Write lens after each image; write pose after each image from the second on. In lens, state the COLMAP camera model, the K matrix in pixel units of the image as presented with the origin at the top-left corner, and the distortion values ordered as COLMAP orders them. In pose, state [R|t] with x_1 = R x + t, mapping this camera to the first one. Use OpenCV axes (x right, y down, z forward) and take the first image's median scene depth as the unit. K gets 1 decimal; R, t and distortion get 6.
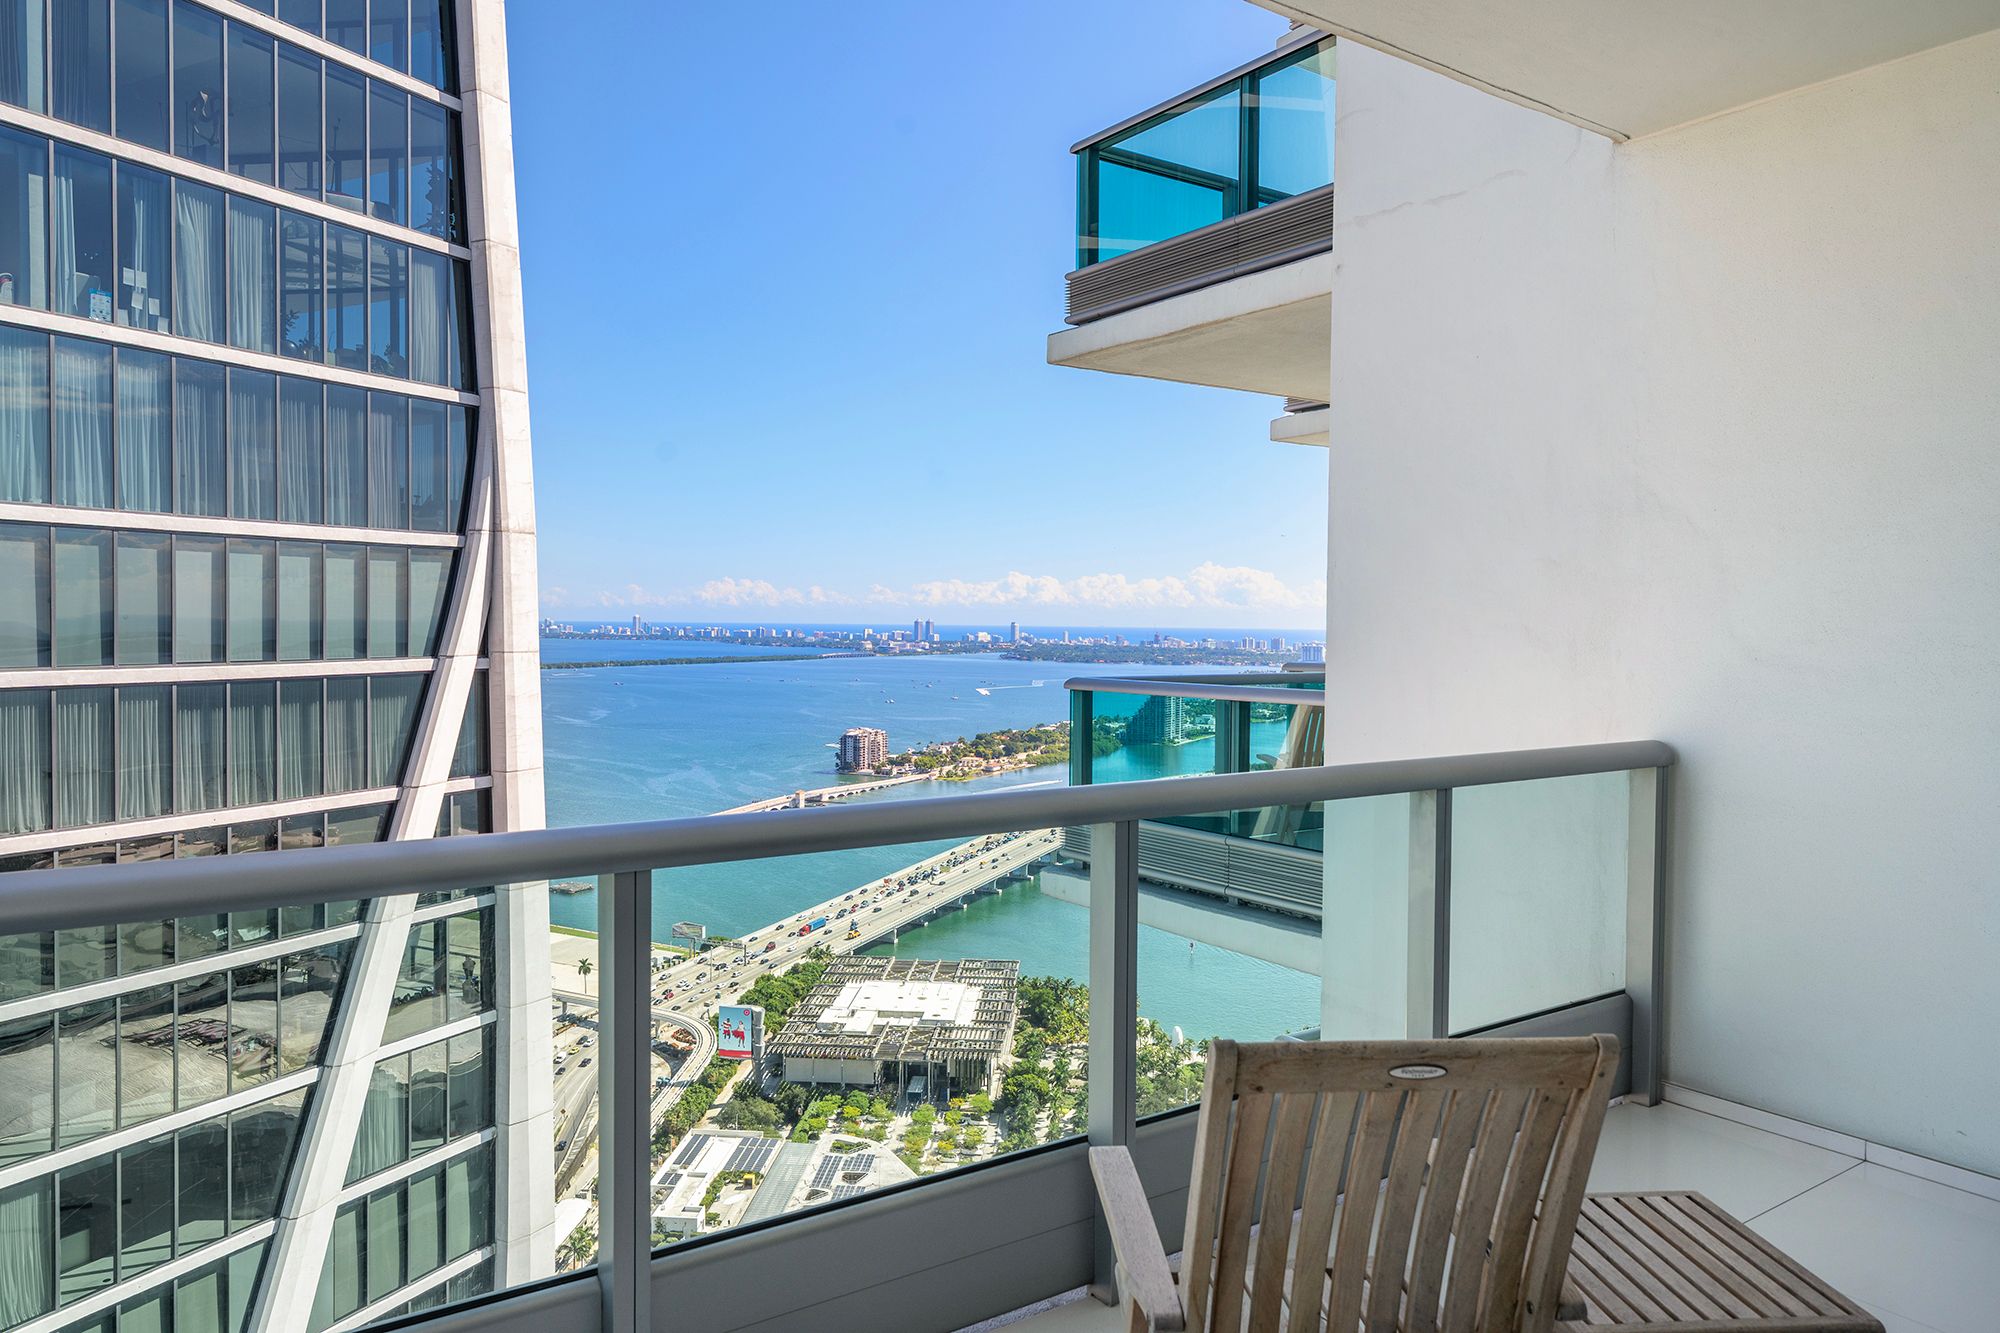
lens RADIAL K [[1356.3, 0, 1000.0], [0, 1356.3, 649.4], [0, 0, 1]] dist [0.001182, 0.003915]
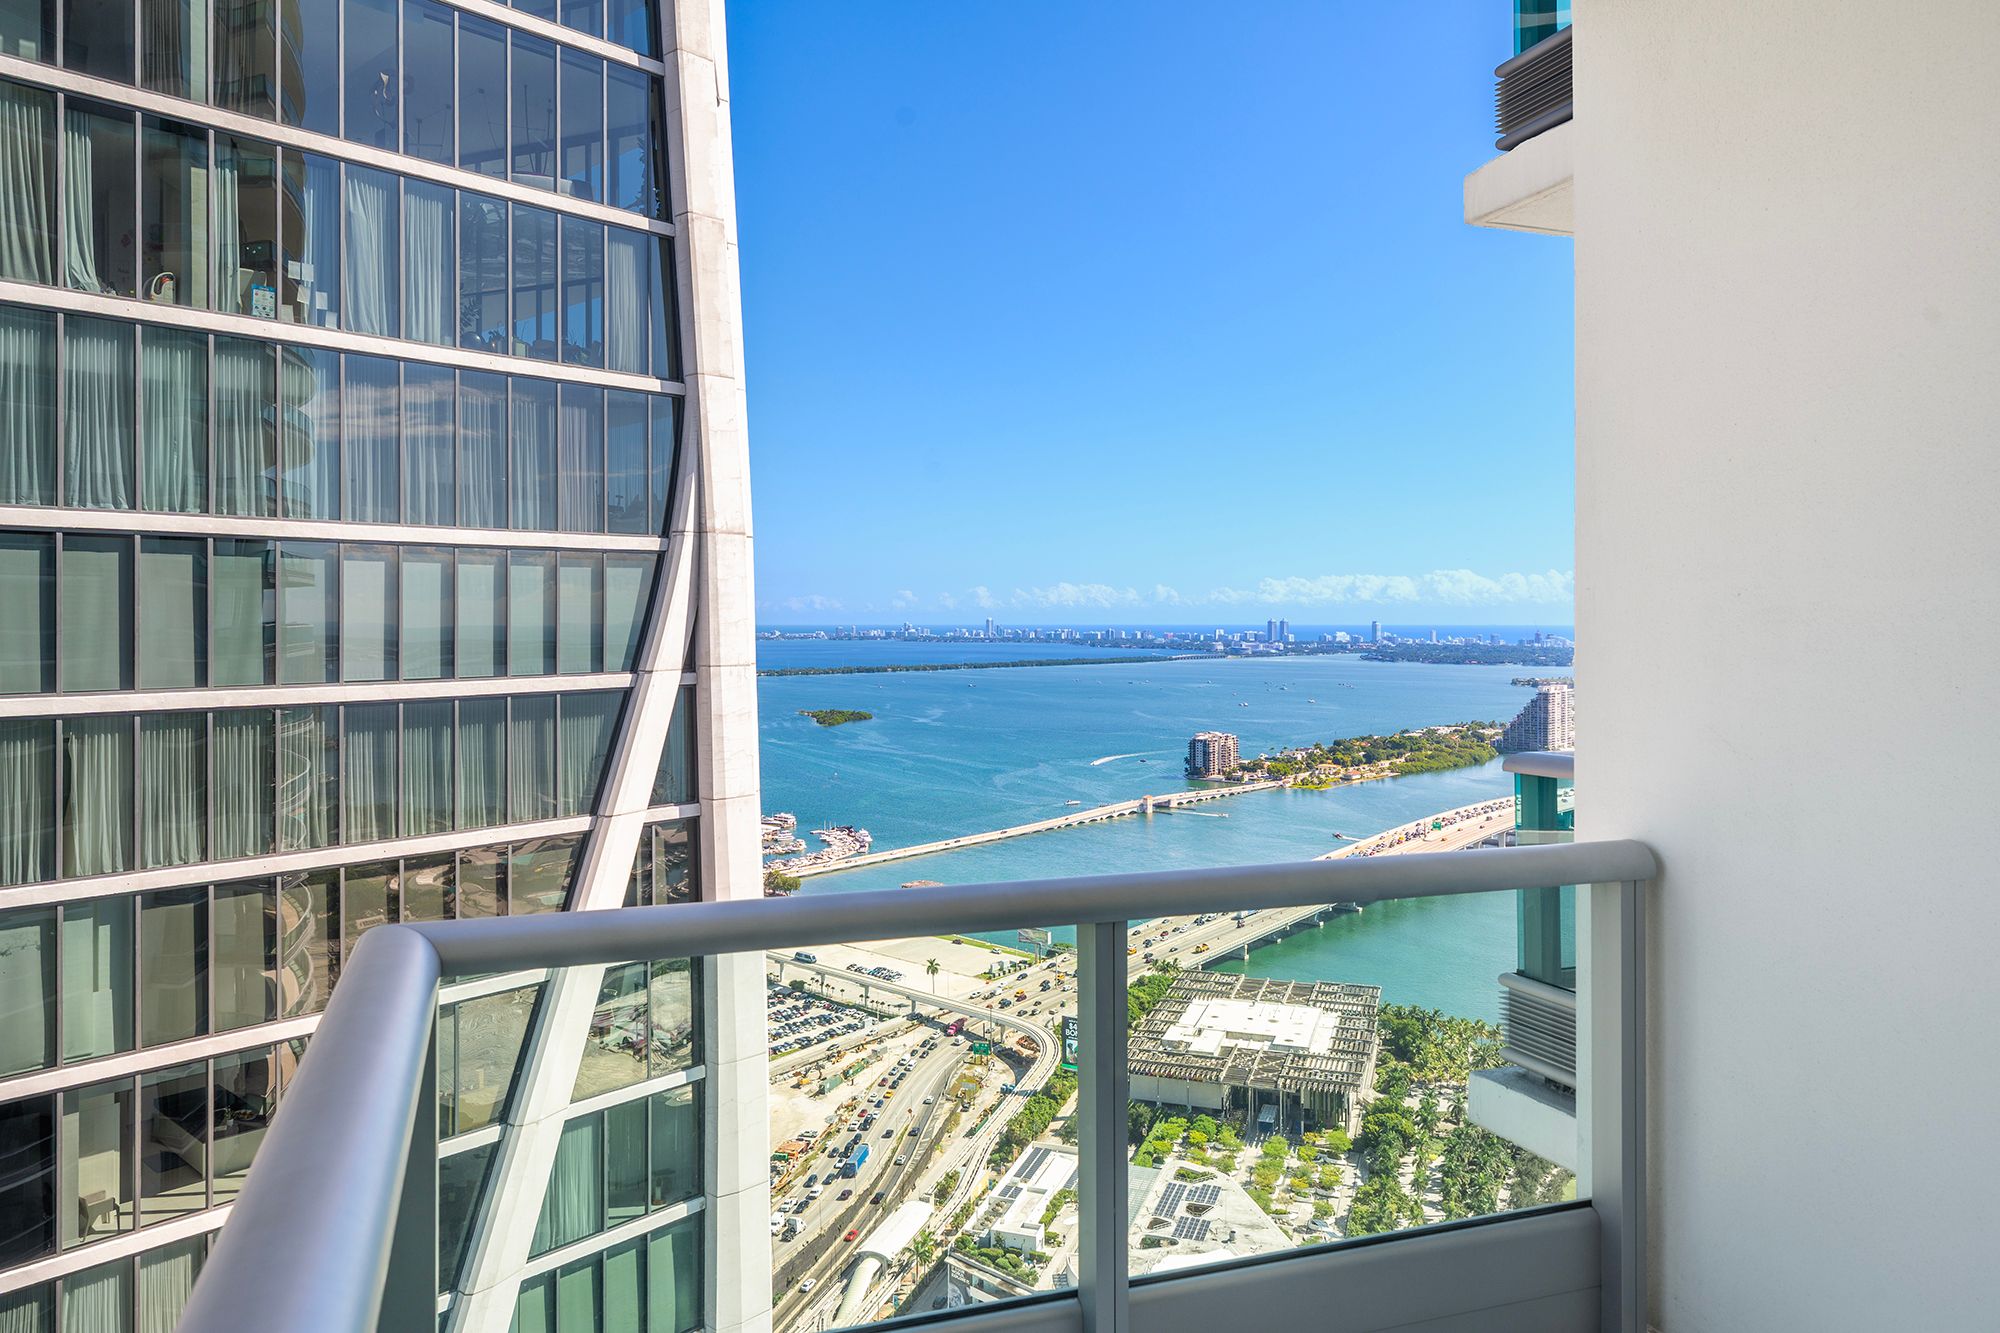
lens RADIAL K [[1347.3, 0, 999.0], [0, 1347.3, 614.2], [0, 0, 1]] dist [0.002235, 0.002270]
pose [[0.963714, -0.012038, -0.266665, 0.056271], [0.005076, 0.999628, -0.026783, -0.007250], [0.266888, 0.024458, 0.963417, 0.183735]]
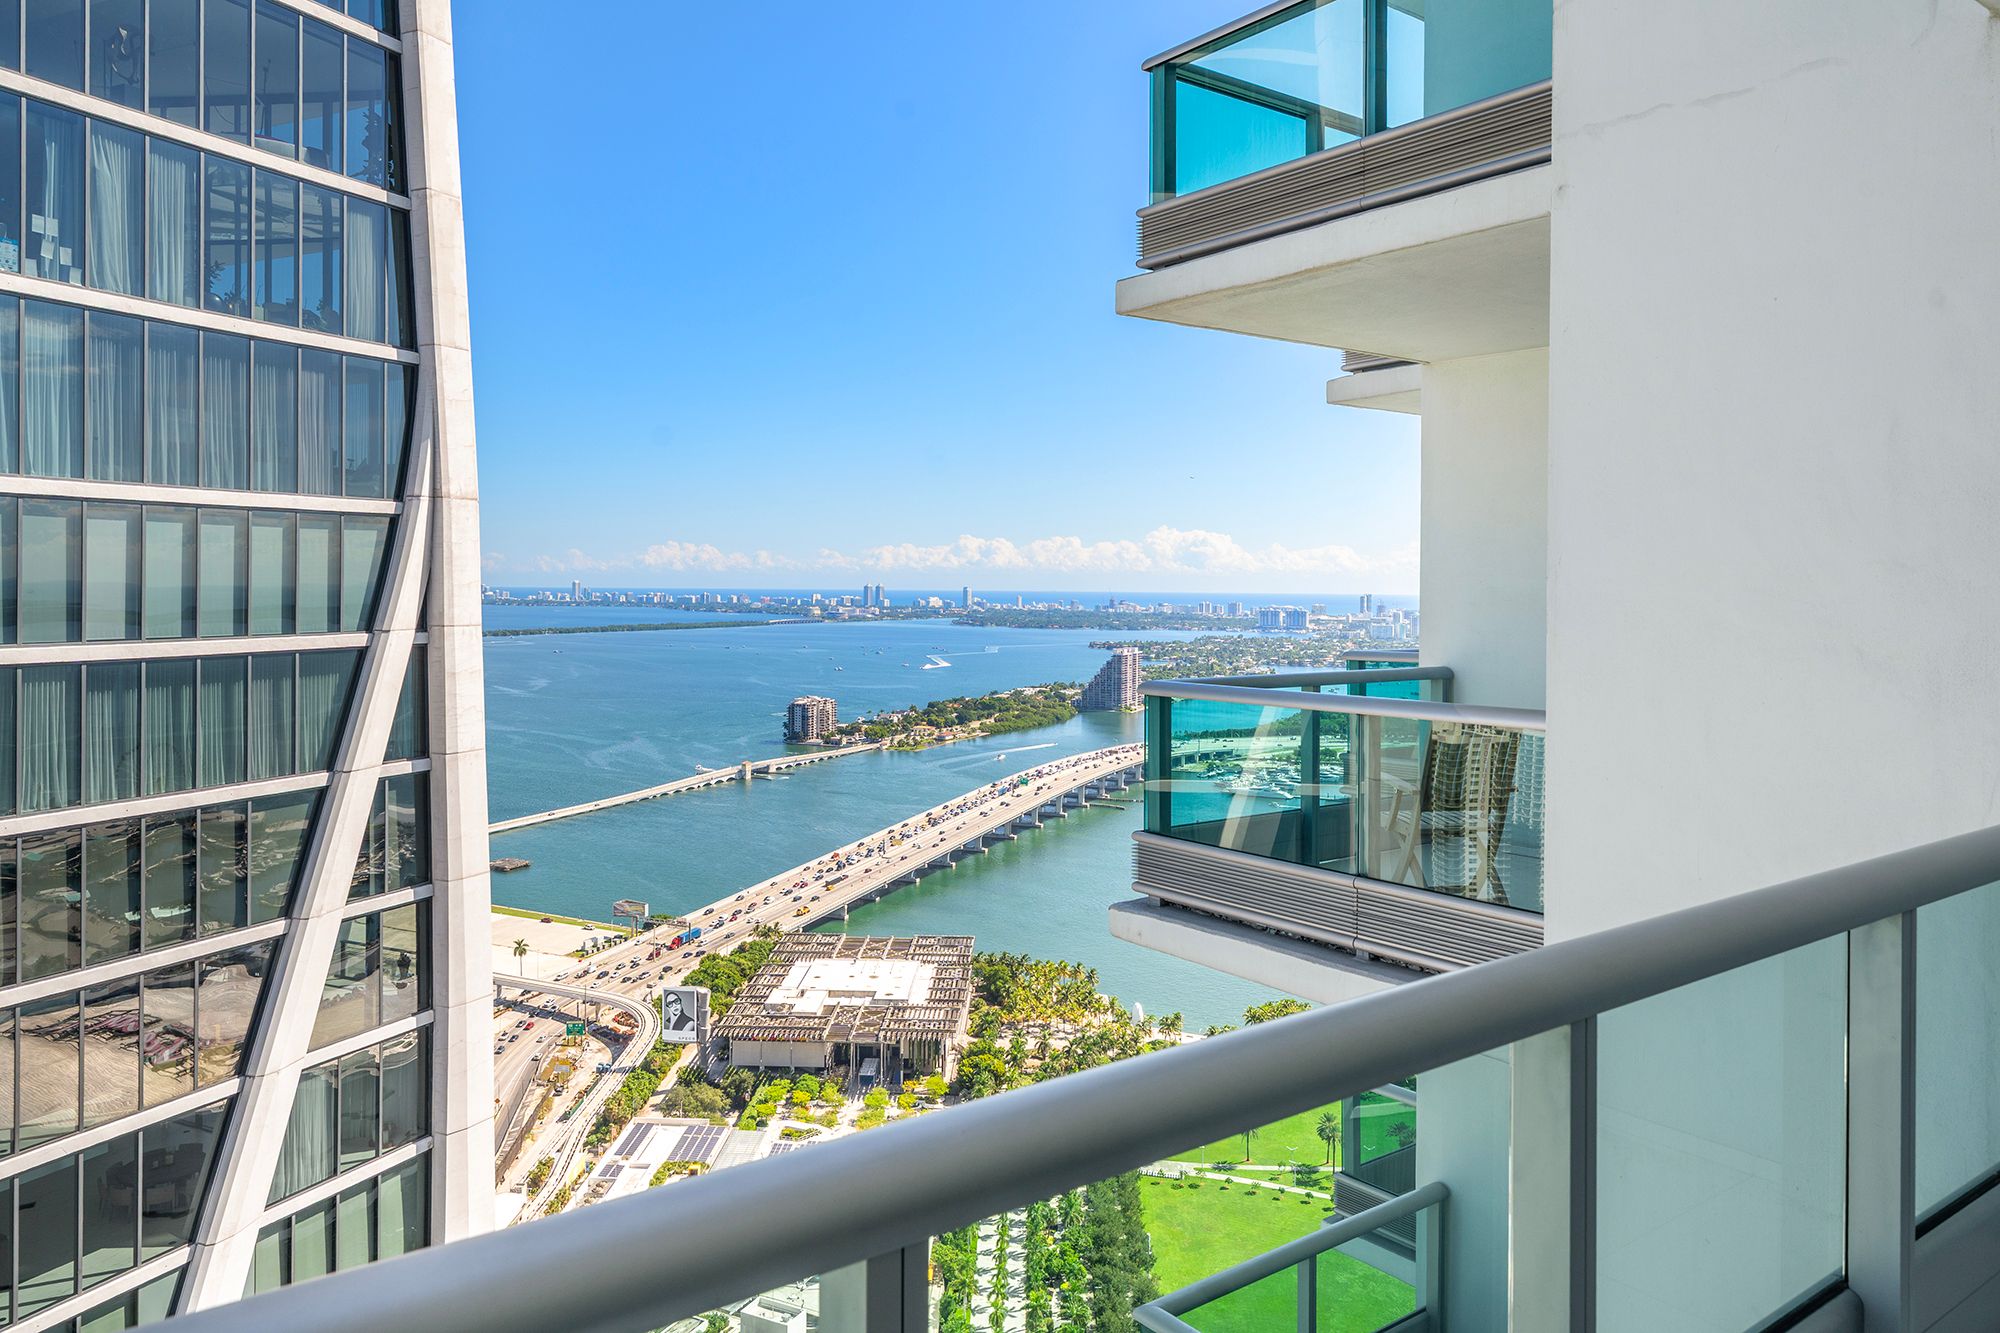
lens RADIAL K [[1383.9, 0, 993.3], [0, 1383.9, 585.1], [0, 0, 1]] dist [0.001741, 0.002112]
pose [[0.999479, -0.002757, 0.032173, -0.016624], [0.003421, 0.999782, -0.020582, -0.005005], [-0.032109, 0.020682, 0.999270, 0.030629]]
